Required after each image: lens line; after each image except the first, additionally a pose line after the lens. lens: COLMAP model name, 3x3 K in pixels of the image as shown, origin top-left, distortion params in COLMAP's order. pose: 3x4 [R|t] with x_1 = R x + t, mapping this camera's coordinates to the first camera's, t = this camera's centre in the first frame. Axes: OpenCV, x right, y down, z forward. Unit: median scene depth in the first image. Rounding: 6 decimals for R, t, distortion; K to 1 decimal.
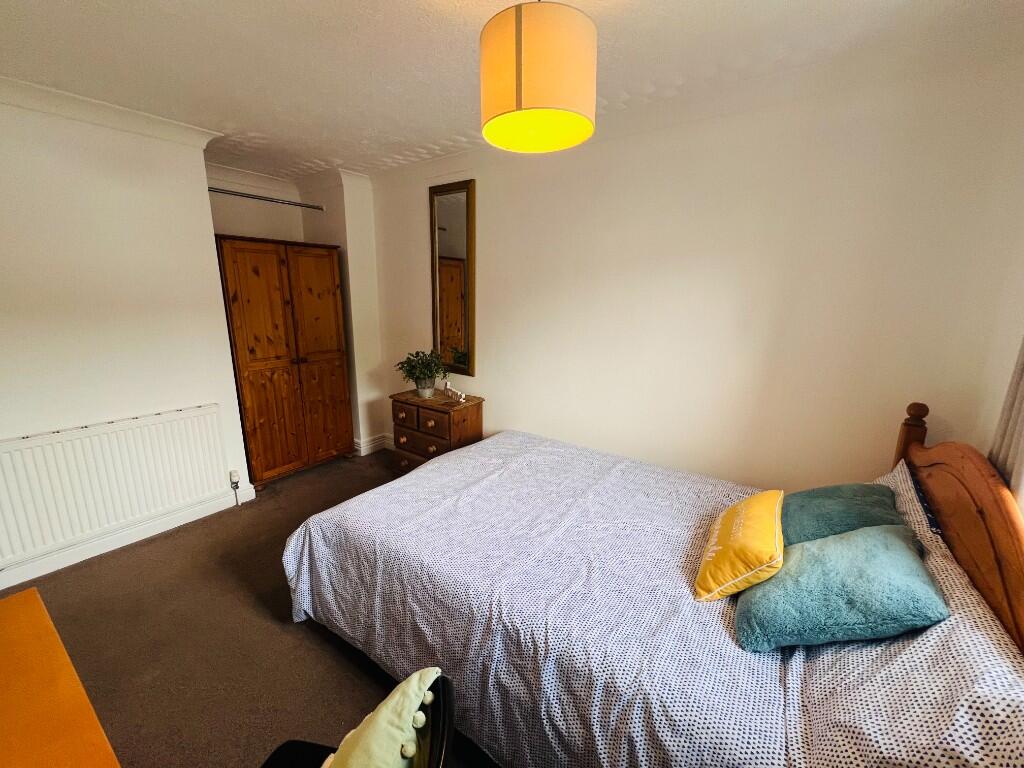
lens RADIAL K [[411.1, 0, 509.9], [0, 411.1, 382.9], [0, 0, 1]] dist [0.003519, -0.000273]
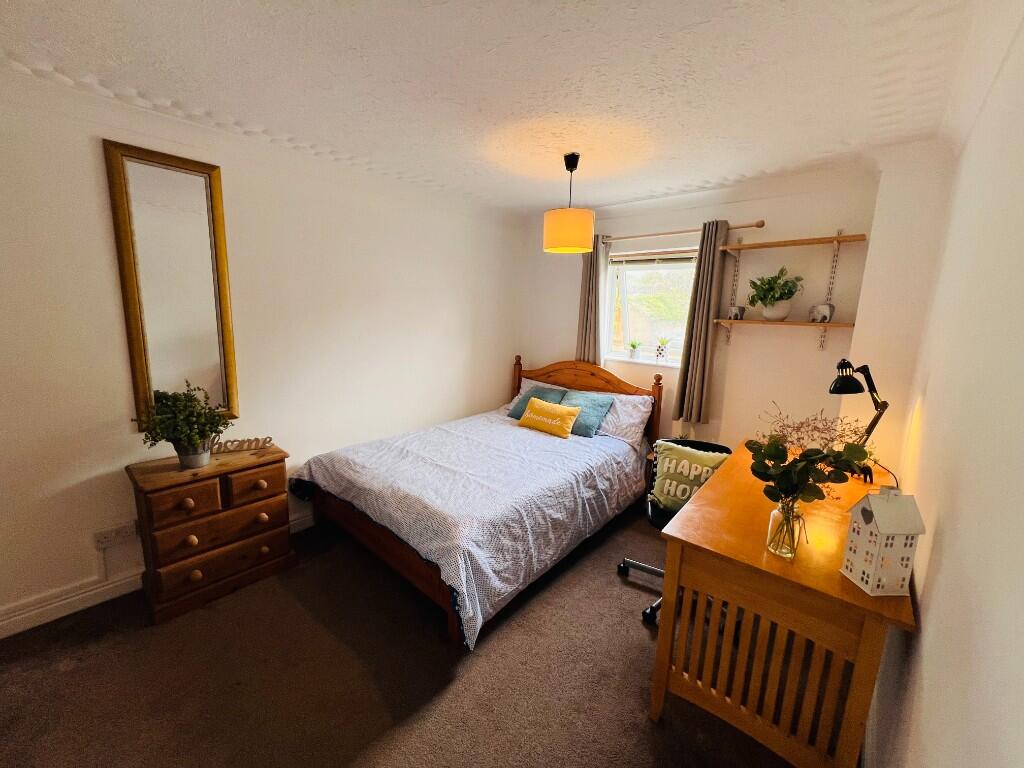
lens RADIAL K [[411.1, 0, 514.7], [0, 411.1, 383.1], [0, 0, 1]] dist [0.003519, -0.000273]
pose [[0.101499, -0.191527, 0.976225, -1.024223], [0.186148, 0.967618, 0.170485, -0.149554], [-0.977265, 0.164418, 0.133865, 0.490400]]
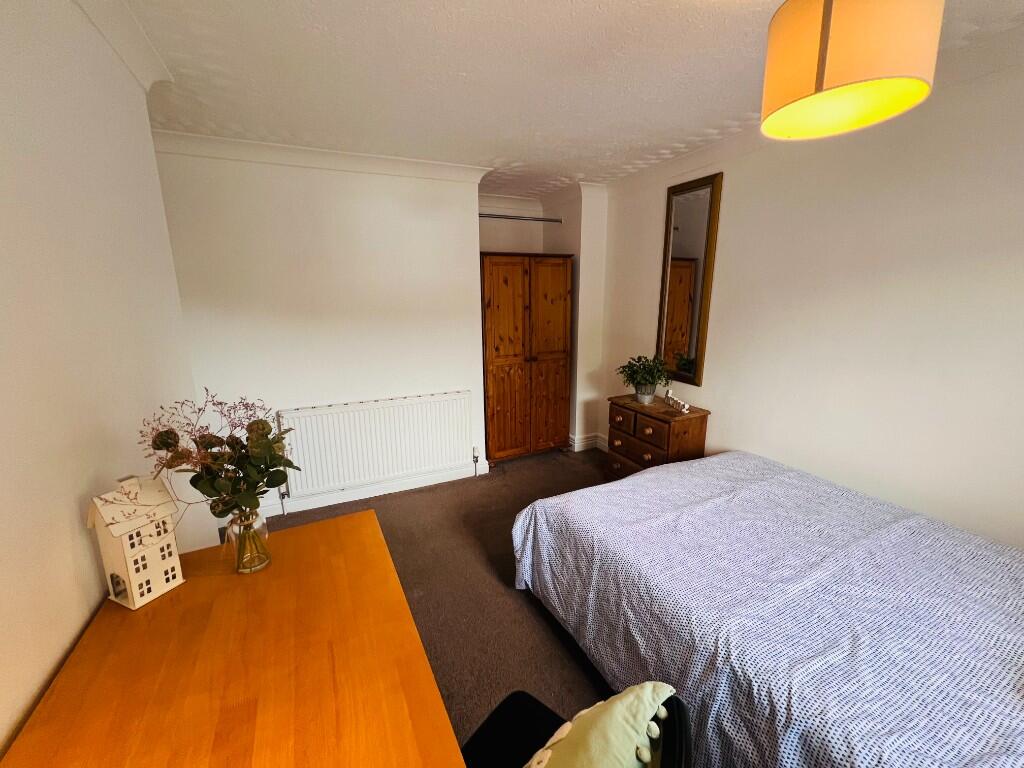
lens RADIAL K [[411.1, 0, 510.2], [0, 411.1, 382.2], [0, 0, 1]] dist [0.003519, -0.000273]
pose [[0.877348, 0.082865, -0.472645, -0.034040], [-0.085153, 0.996230, 0.016595, -0.005376], [0.472238, 0.025688, 0.881097, -0.022072]]
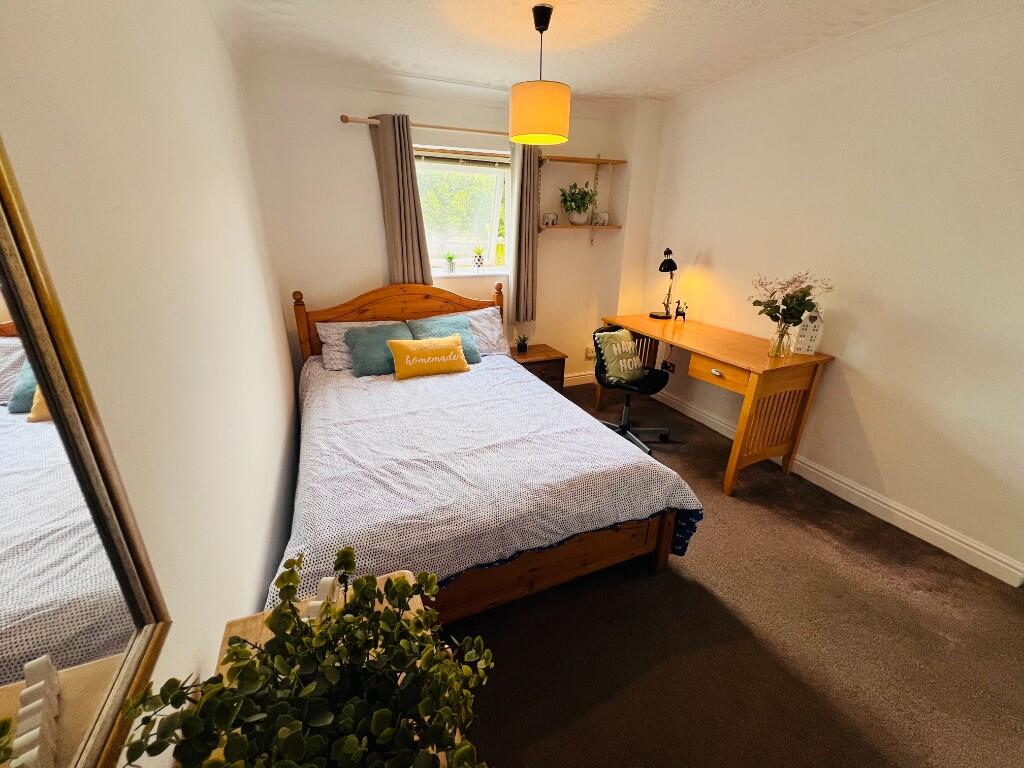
lens RADIAL K [[411.1, 0, 508.1], [0, 411.1, 380.6], [0, 0, 1]] dist [0.003519, -0.000273]
pose [[-0.860453, -0.195482, 0.470538, -0.411141], [0.088085, 0.852504, 0.515246, -0.287836], [-0.501857, 0.484792, -0.716321, 1.320087]]
